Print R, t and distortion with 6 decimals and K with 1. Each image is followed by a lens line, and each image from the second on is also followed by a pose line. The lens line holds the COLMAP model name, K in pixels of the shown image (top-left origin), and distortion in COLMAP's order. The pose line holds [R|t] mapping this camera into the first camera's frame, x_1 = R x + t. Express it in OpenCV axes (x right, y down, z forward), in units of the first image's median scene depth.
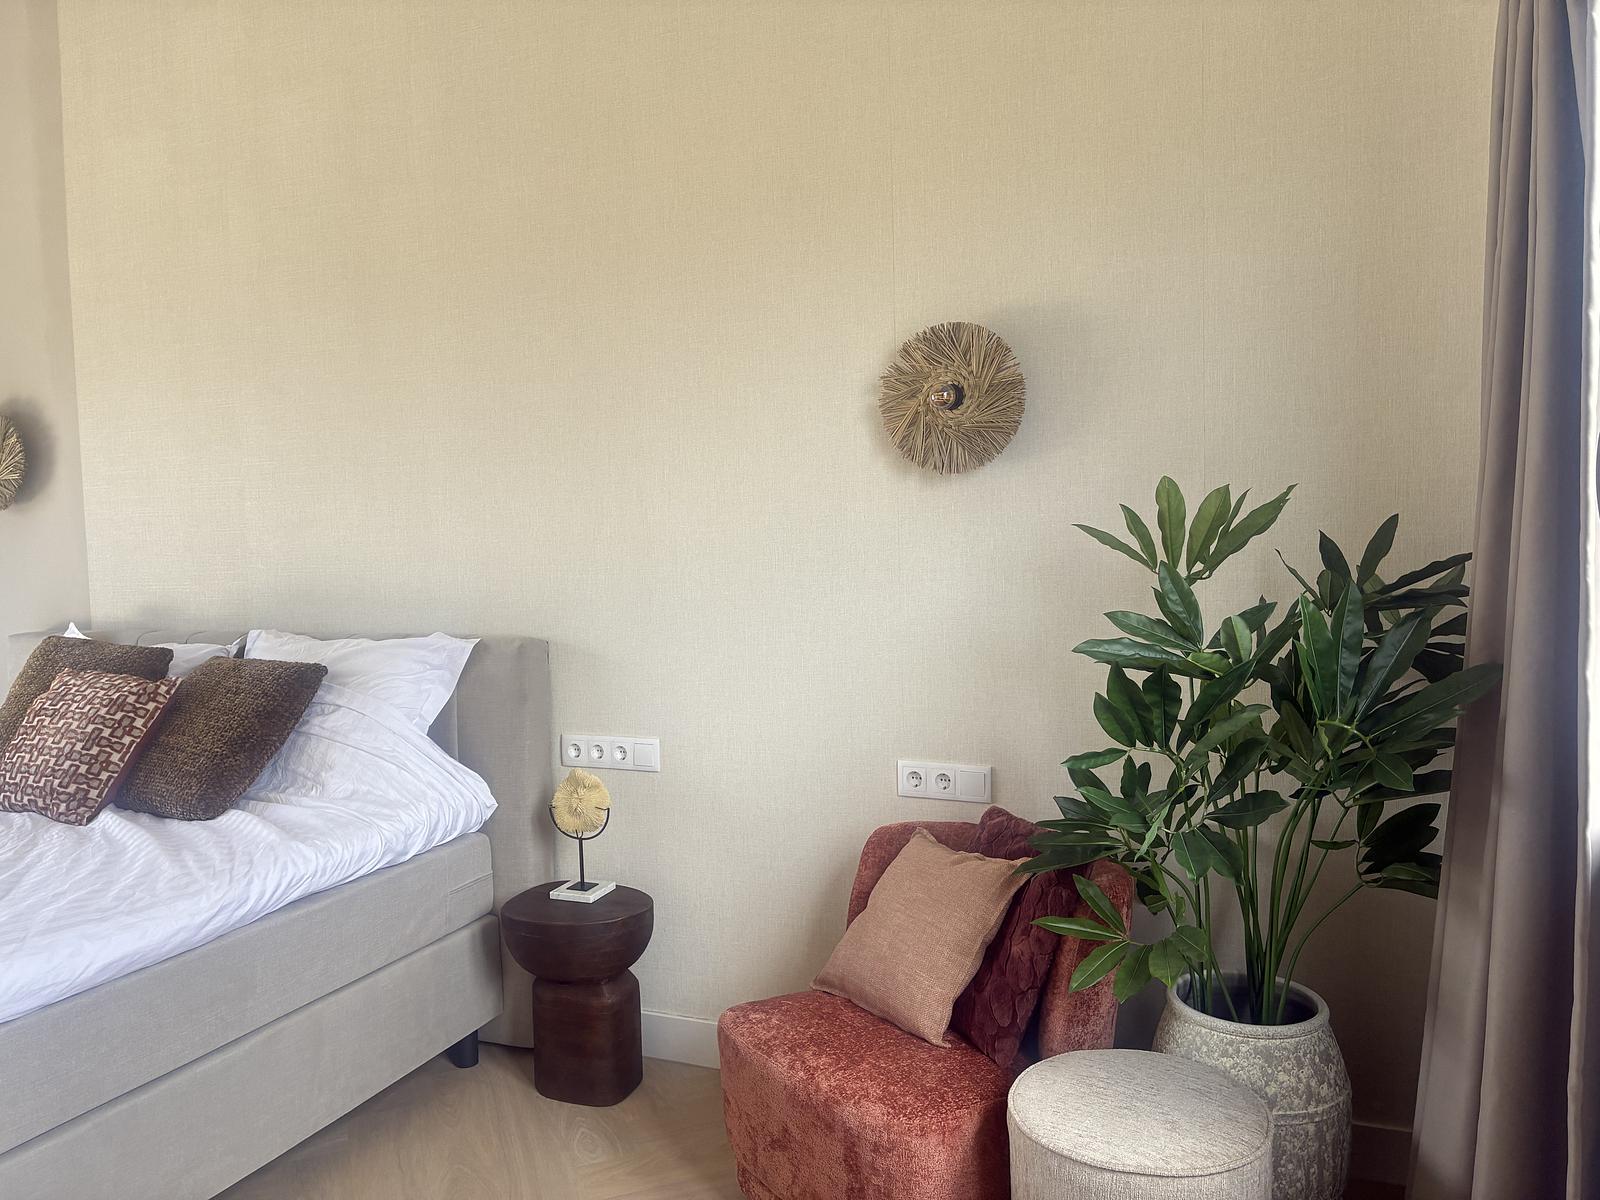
lens RADIAL K [[1212.4, 0, 803.3], [0, 1212.4, 584.6], [0, 0, 1]] dist [0.043547, -0.073273]
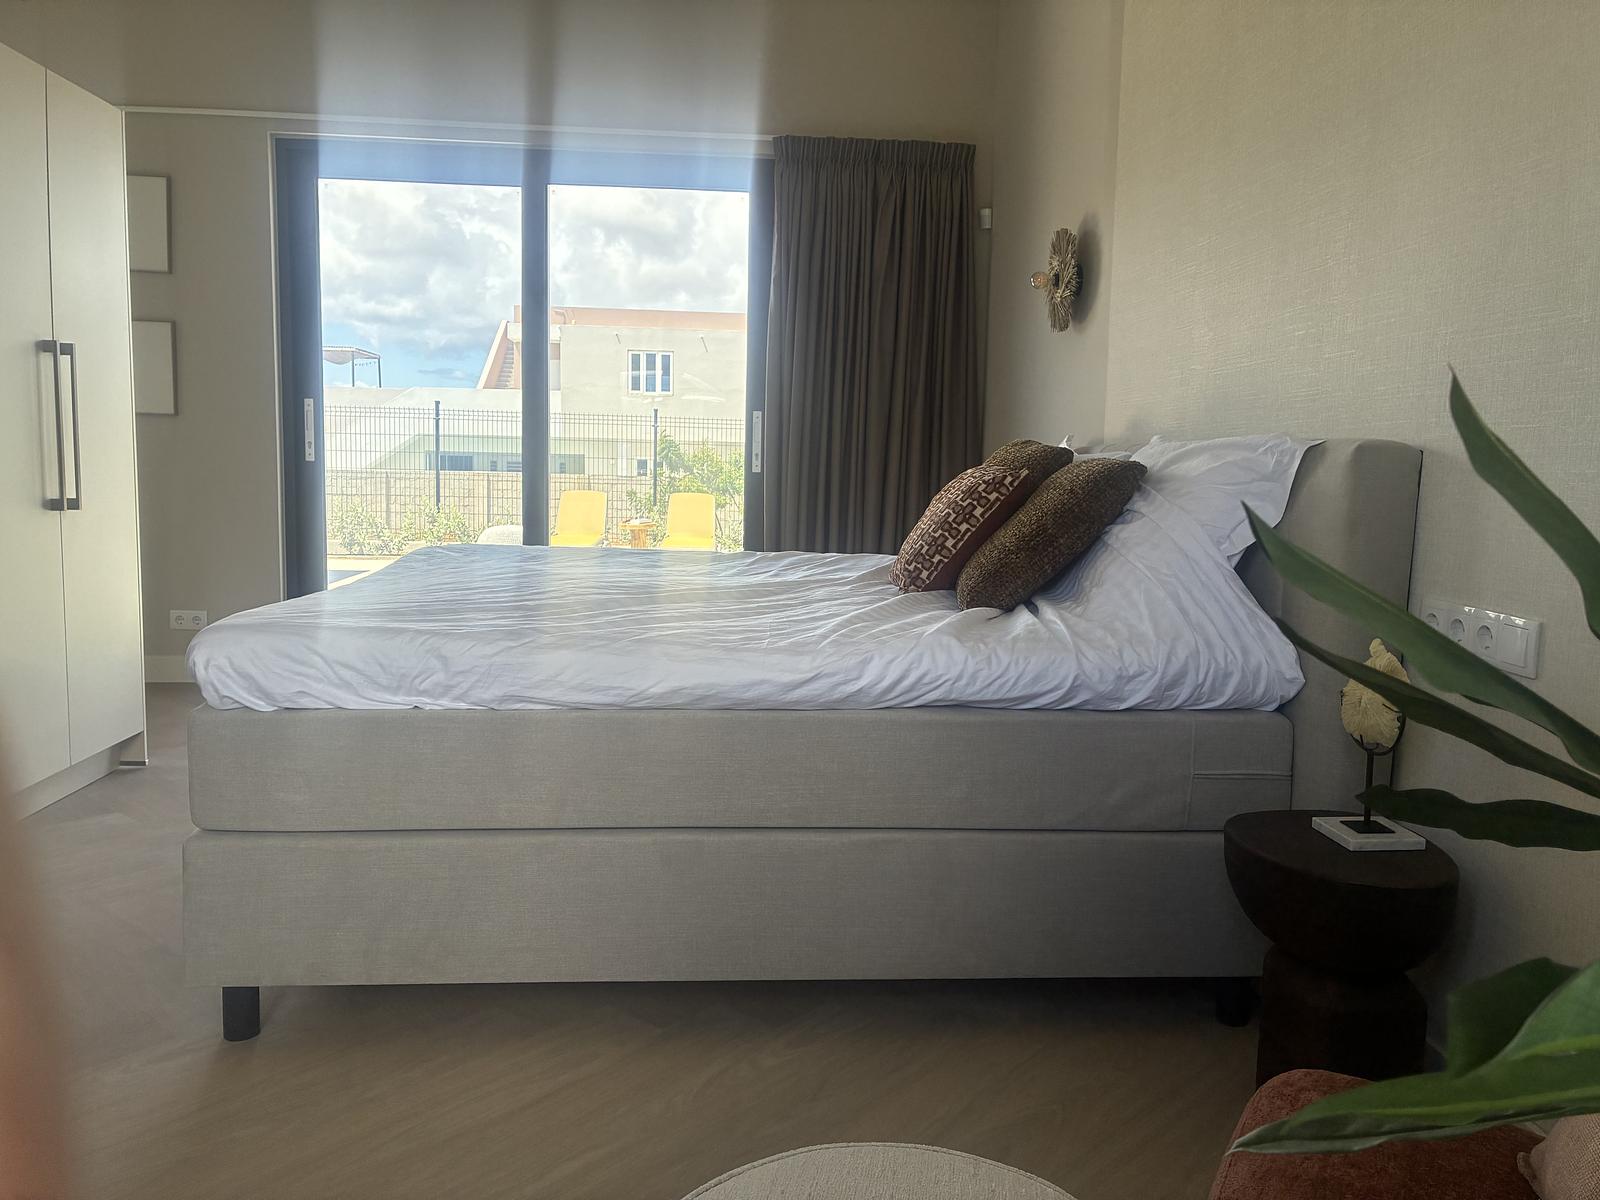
lens RADIAL K [[1212.4, 0, 803.3], [0, 1212.4, 584.6], [0, 0, 1]] dist [0.043547, -0.073273]
pose [[0.428780, 0.126367, -0.894527, 0.261946], [-0.081074, 0.991556, 0.101213, 0.089720], [0.899764, 0.029125, 0.435405, 0.494403]]
